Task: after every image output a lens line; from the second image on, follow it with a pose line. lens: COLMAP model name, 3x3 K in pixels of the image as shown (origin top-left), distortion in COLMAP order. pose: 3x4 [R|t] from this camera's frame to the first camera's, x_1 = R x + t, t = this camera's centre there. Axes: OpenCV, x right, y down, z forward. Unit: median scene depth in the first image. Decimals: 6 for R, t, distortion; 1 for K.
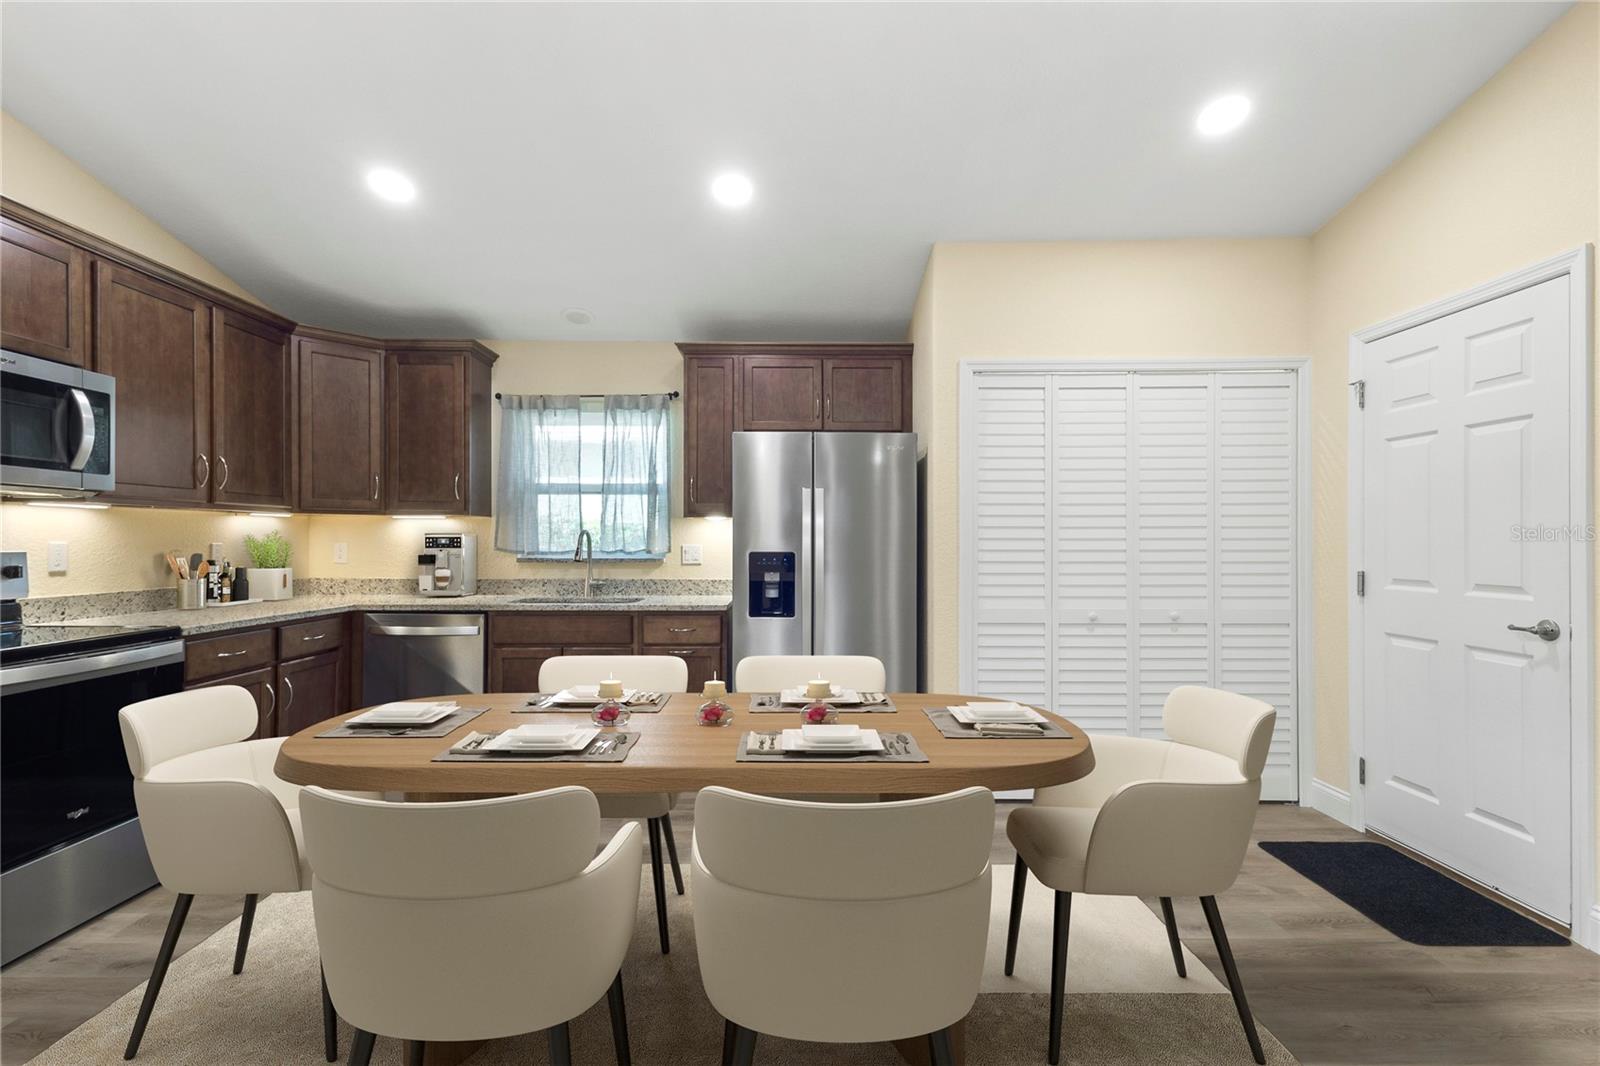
lens RADIAL K [[709.6, 0, 802.0], [0, 709.6, 543.6], [0, 0, 1]] dist [0.001648, -0.000021]
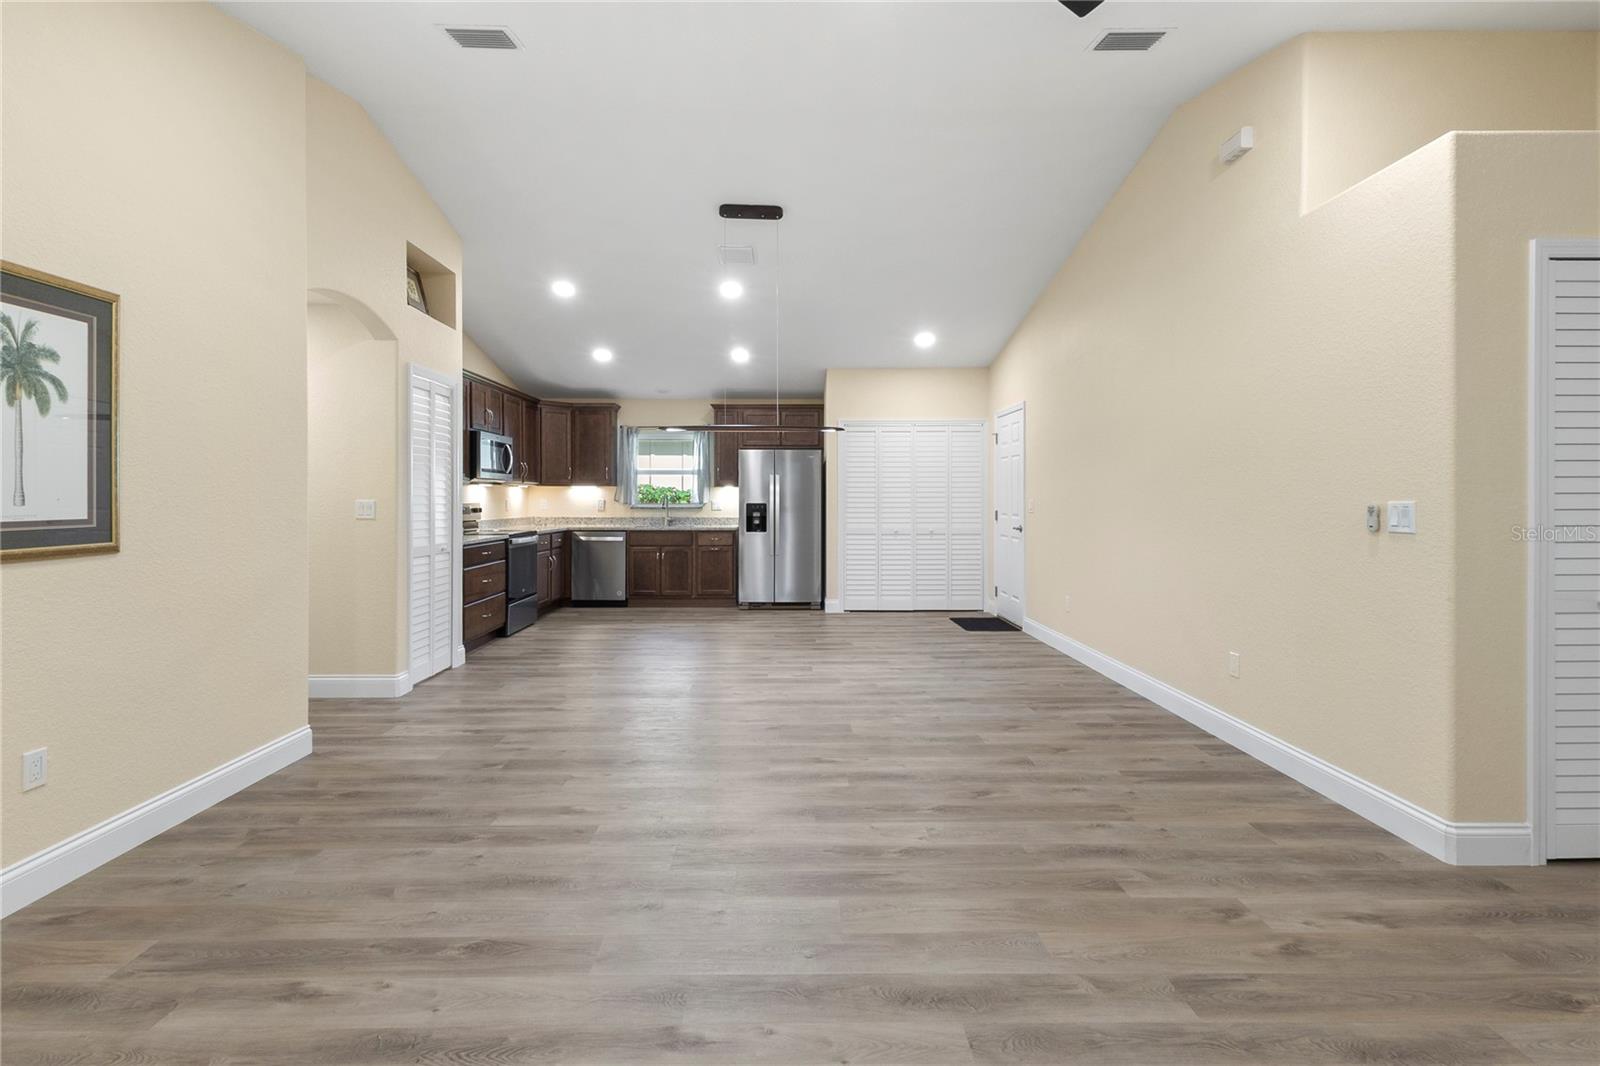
lens RADIAL K [[746.6, 0, 793.0], [0, 746.6, 501.8], [0, 0, 1]] dist [0.015098, -0.000888]
pose [[0.999991, -0.001431, 0.004044, 0.058912], [0.001418, 0.999994, 0.003263, -0.000320], [-0.004048, -0.003257, 0.999987, -1.258689]]
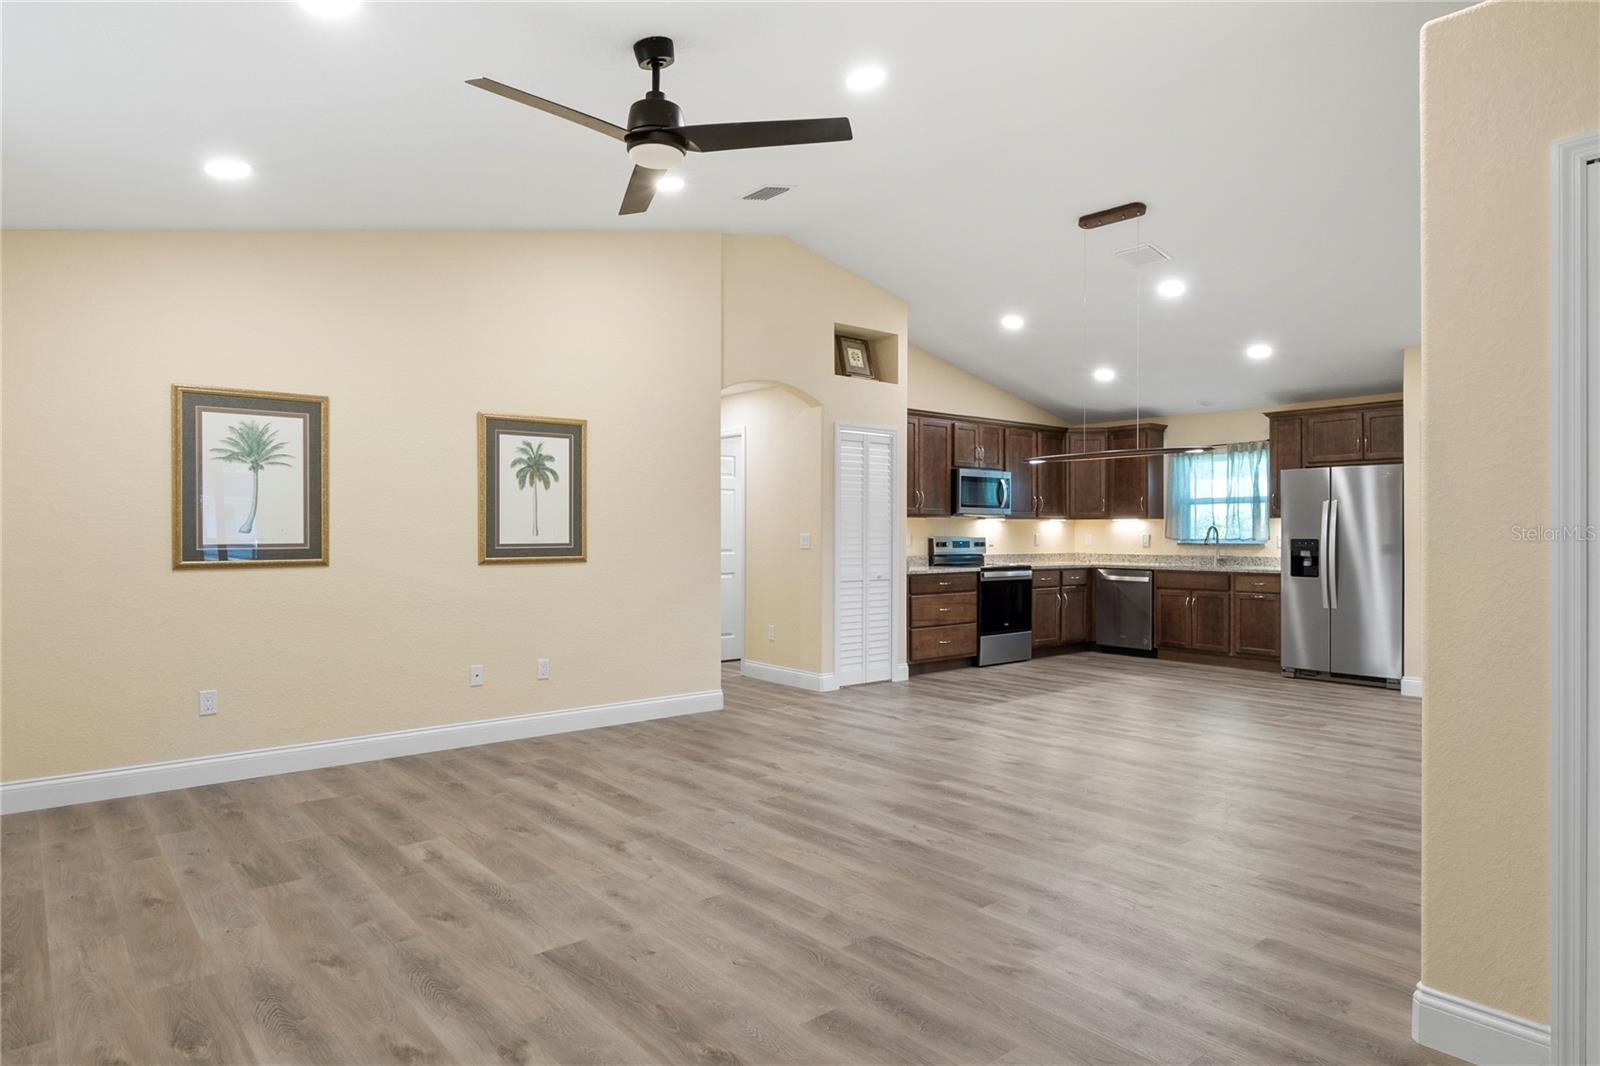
lens RADIAL K [[951.1, 0, 800.0], [0, 951.1, 533.0], [0, 0, 1]] dist [0.026214, -0.024207]
pose [[0.627805, -0.001284, -0.778370, 0.908517], [-0.000658, 0.999997, -0.002179, 0.002872], [0.778370, 0.001880, 0.627803, -1.281427]]
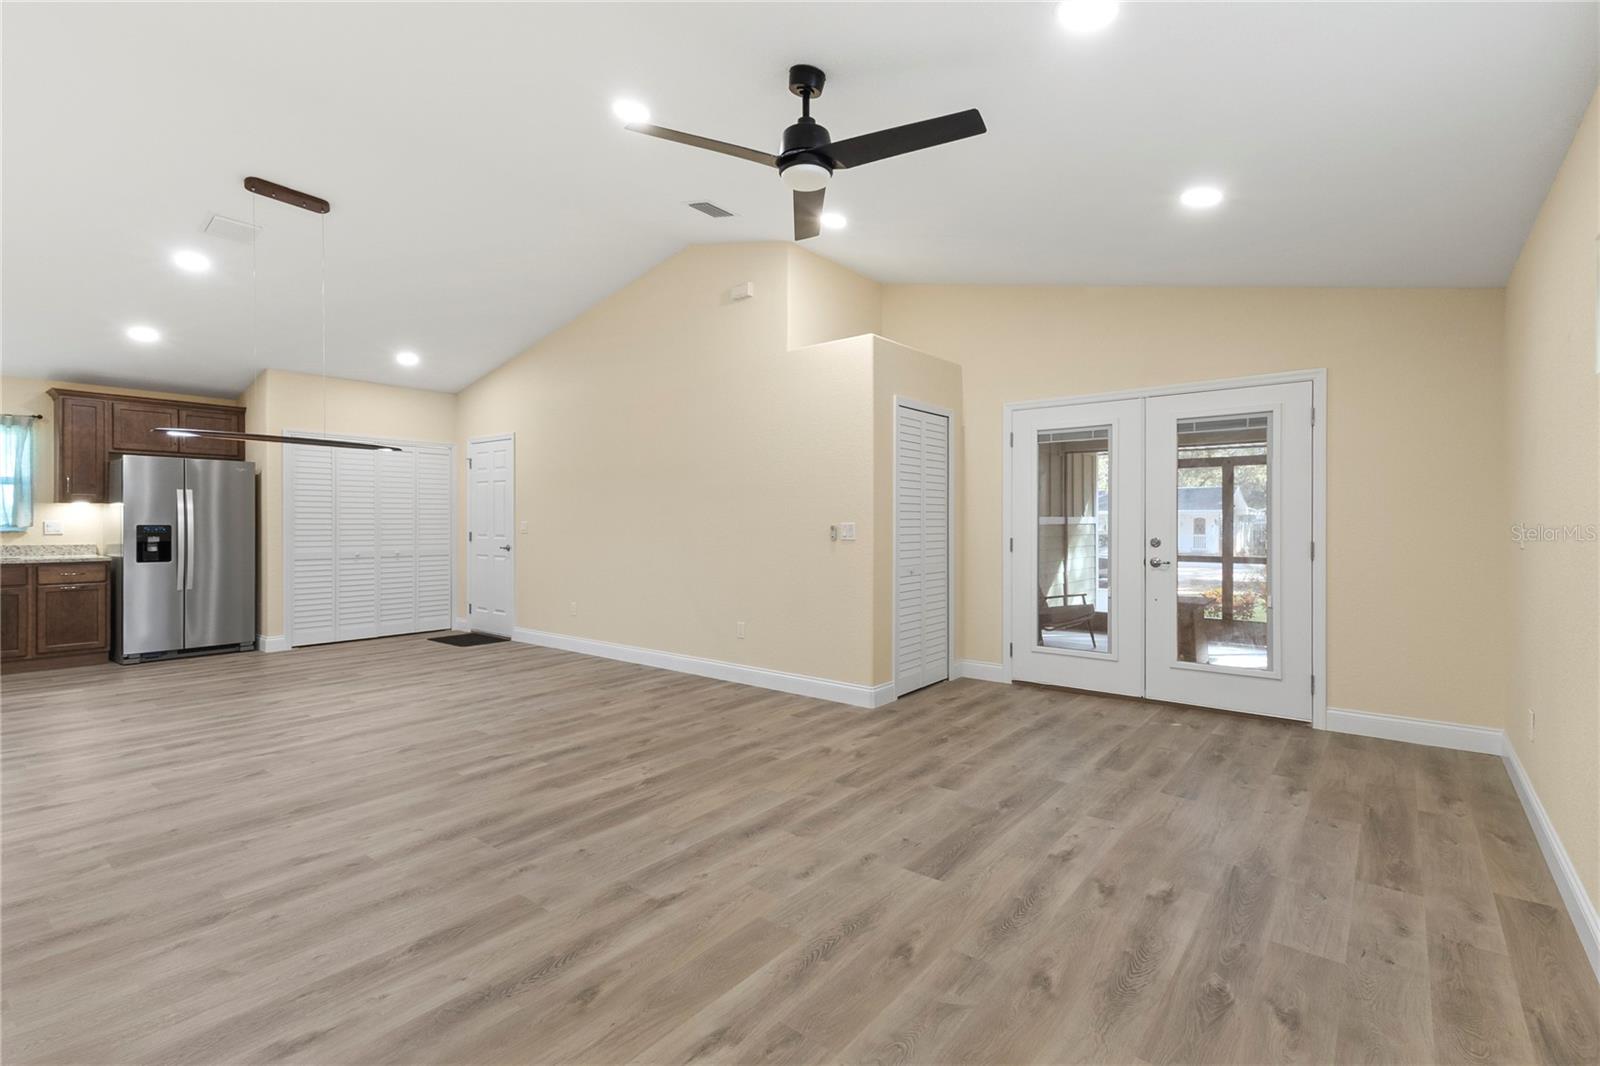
lens RADIAL K [[737.5, 0, 805.4], [0, 737.5, 525.3], [0, 0, 1]] dist [0.016778, -0.000609]
pose [[0.622442, -0.003209, 0.782660, -0.446557], [-0.001799, 0.999983, 0.005531, -0.000701], [-0.782664, -0.004851, 0.622425, -1.297237]]
